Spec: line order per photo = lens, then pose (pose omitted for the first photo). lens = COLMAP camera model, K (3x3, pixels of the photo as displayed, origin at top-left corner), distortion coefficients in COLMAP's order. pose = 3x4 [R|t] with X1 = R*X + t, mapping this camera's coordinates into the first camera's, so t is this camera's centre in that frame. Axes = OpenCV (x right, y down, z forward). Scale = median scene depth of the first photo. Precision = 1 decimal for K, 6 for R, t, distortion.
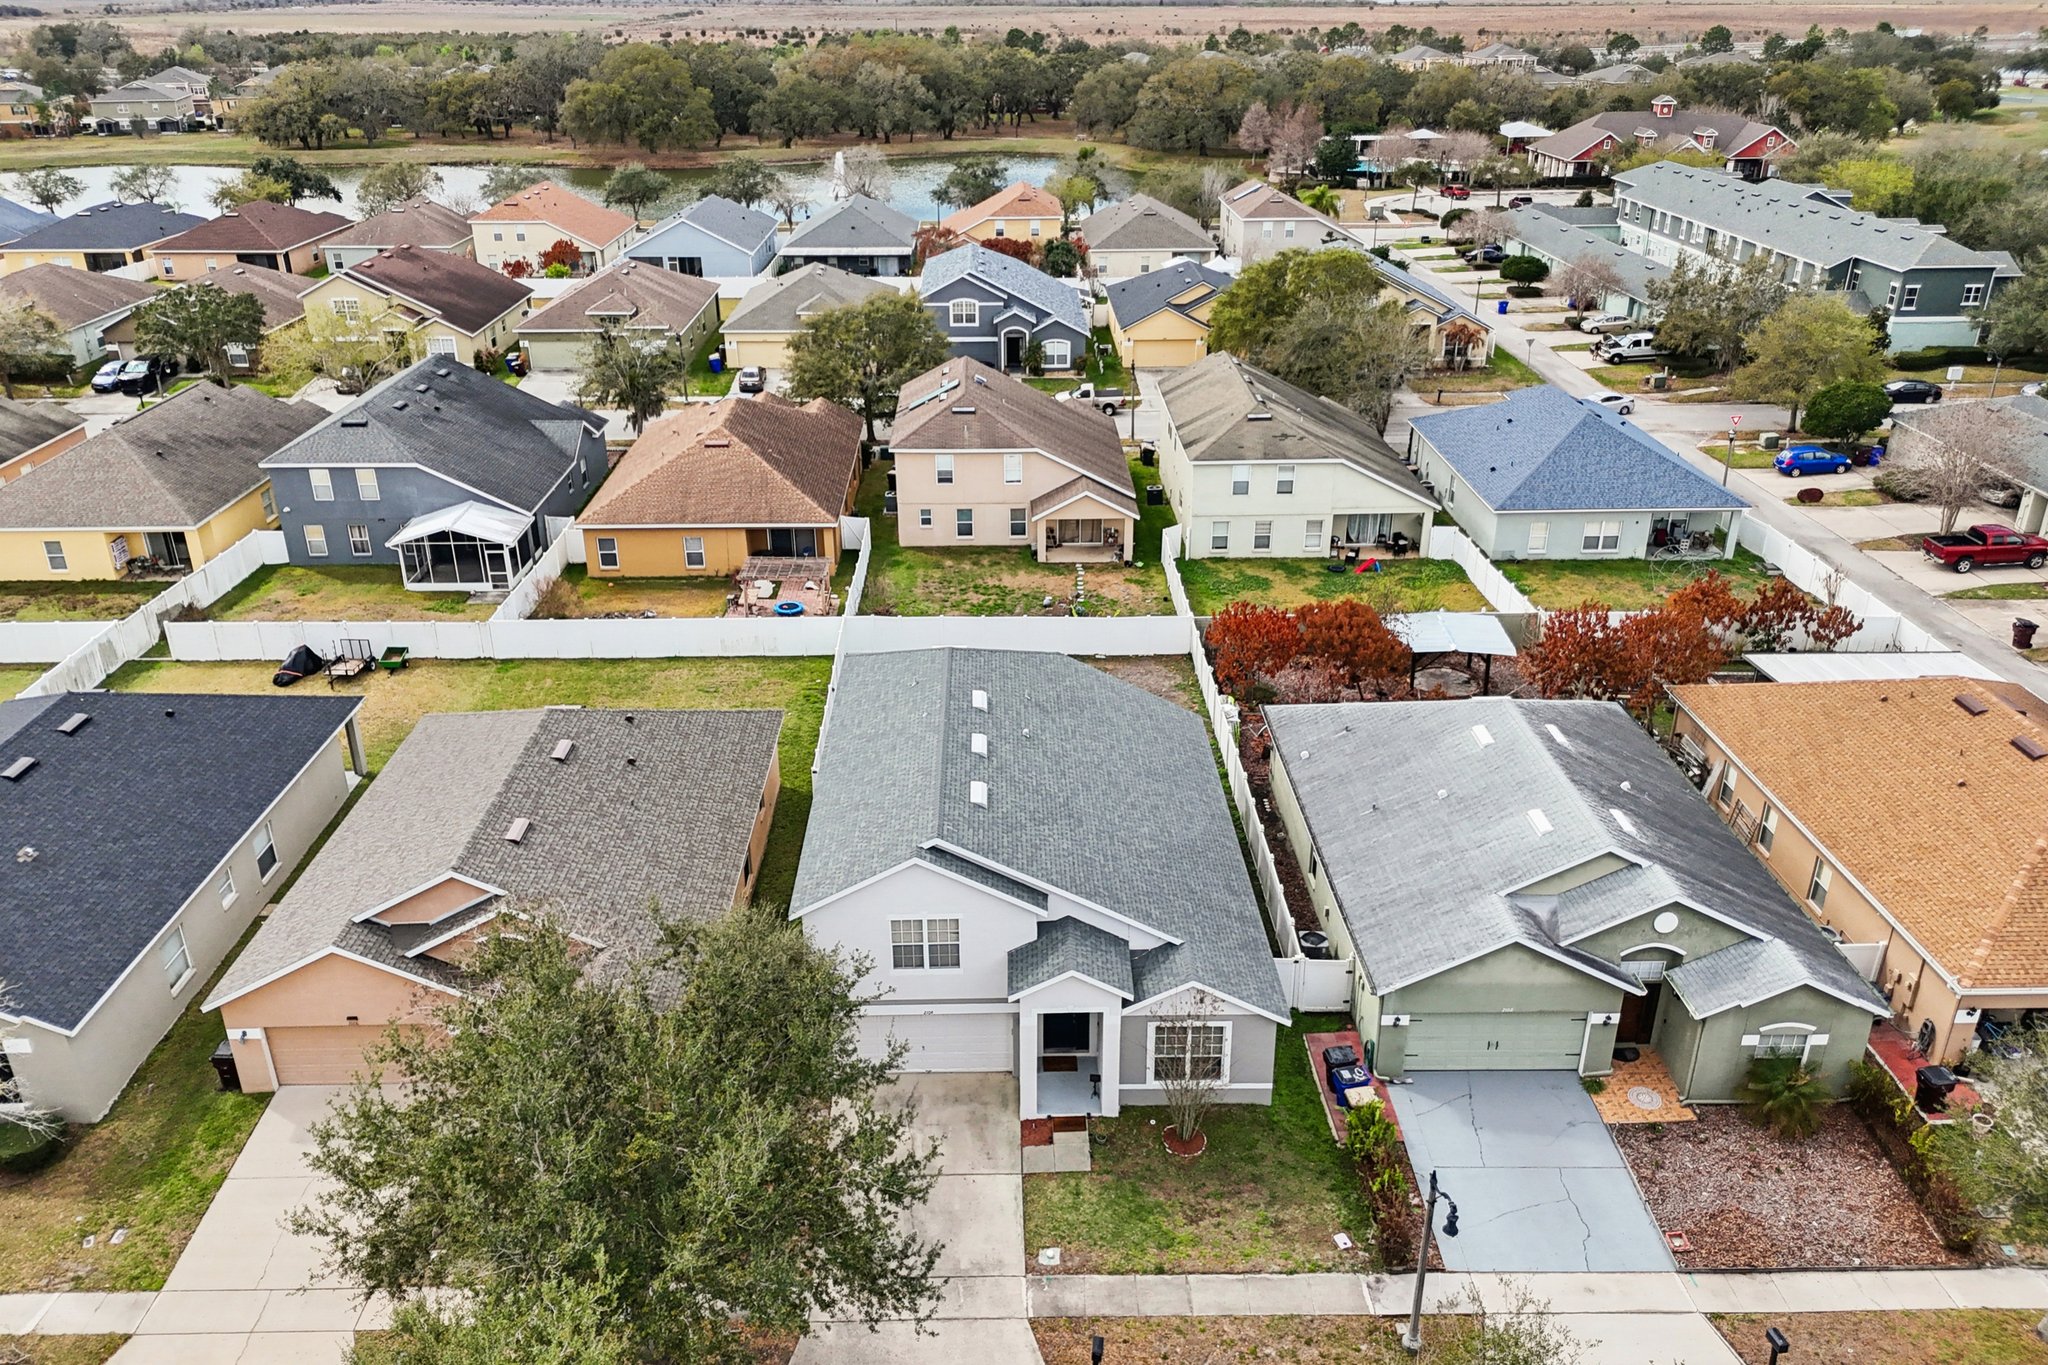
lens RADIAL K [[1506.3, 0, 1023.9], [0, 1506.3, 686.7], [0, 0, 1]] dist [-0.010007, -0.004221]
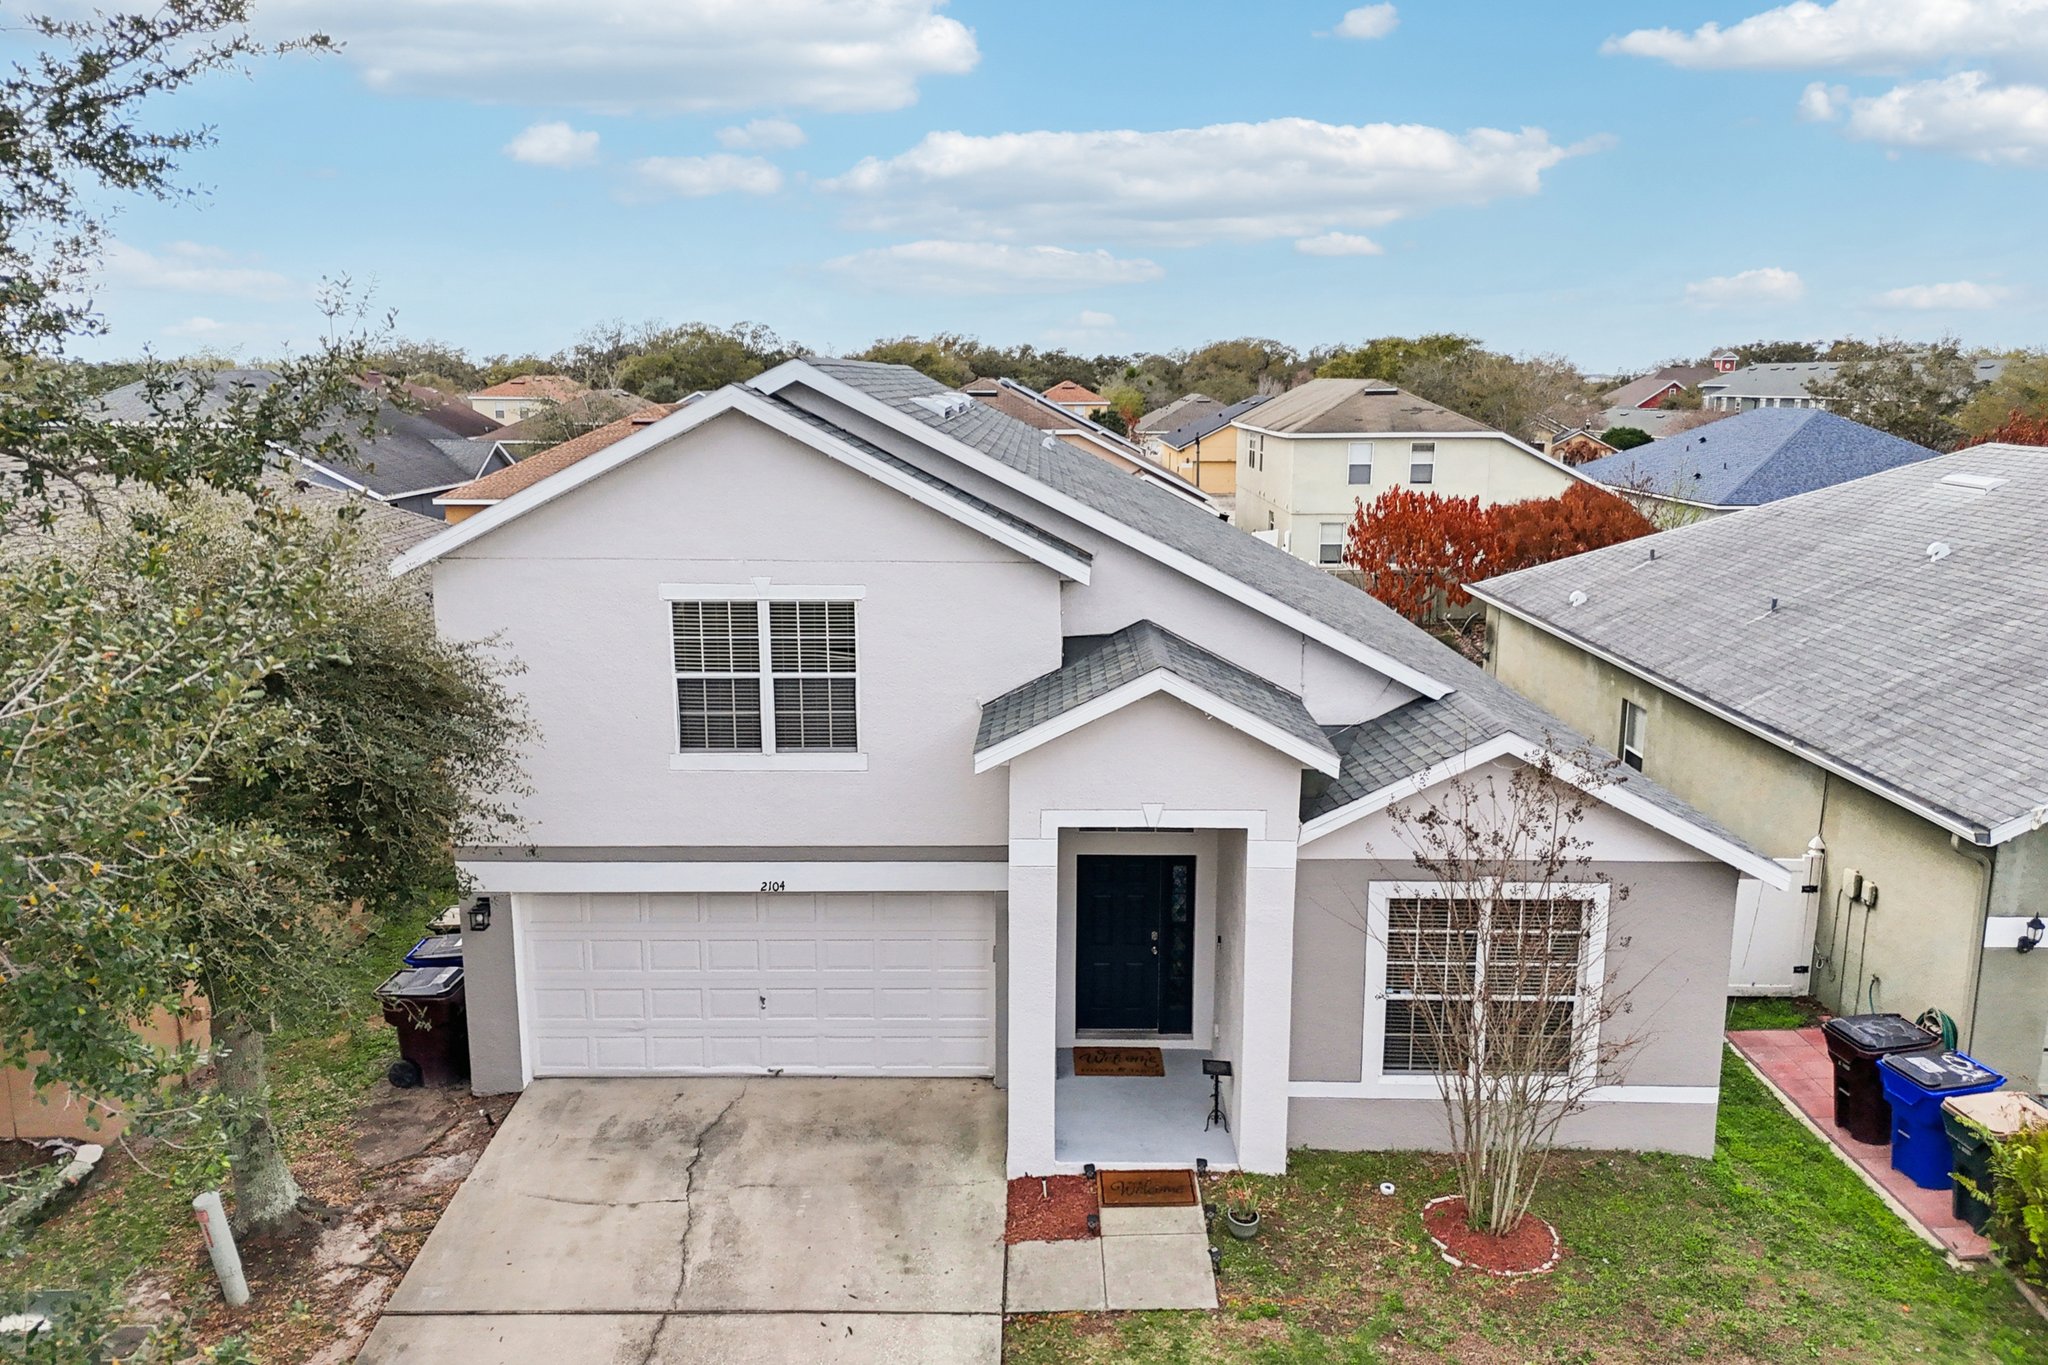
lens RADIAL K [[1506.3, 0, 1021.6], [0, 1506.3, 677.9], [0, 0, 1]] dist [-0.010007, -0.004221]
pose [[0.999532, 0.015890, -0.026146, 0.008549], [-0.021649, 0.971165, -0.237424, 0.259270], [0.021620, 0.237879, 0.971054, 0.634628]]
